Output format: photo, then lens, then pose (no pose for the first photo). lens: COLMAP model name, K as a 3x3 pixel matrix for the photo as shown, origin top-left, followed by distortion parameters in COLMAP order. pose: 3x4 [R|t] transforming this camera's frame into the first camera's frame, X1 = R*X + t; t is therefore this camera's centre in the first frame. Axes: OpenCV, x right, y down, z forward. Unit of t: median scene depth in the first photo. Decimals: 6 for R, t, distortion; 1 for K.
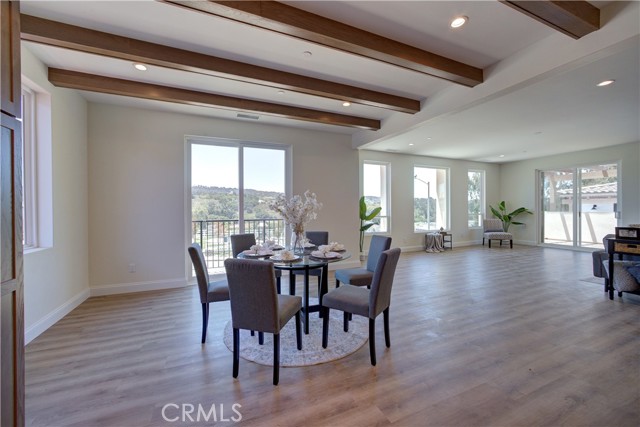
lens RADIAL K [[252.4, 0, 321.3], [0, 252.4, 208.8], [0, 0, 1]] dist [-0.011538, 0.003393]
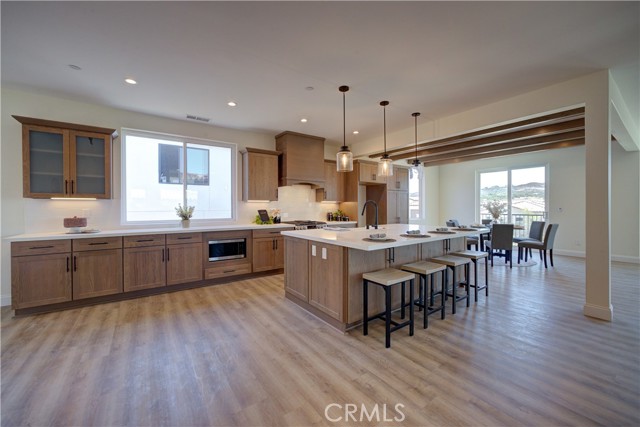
lens RADIAL K [[252.4, 0, 306.5], [0, 252.4, 209.9], [0, 0, 1]] dist [-0.011538, 0.003393]
pose [[0.158393, 0.014999, -0.987262, 1.114097], [-0.002891, 0.999887, 0.014727, -0.003870], [0.987372, 0.000522, 0.158418, -0.589087]]
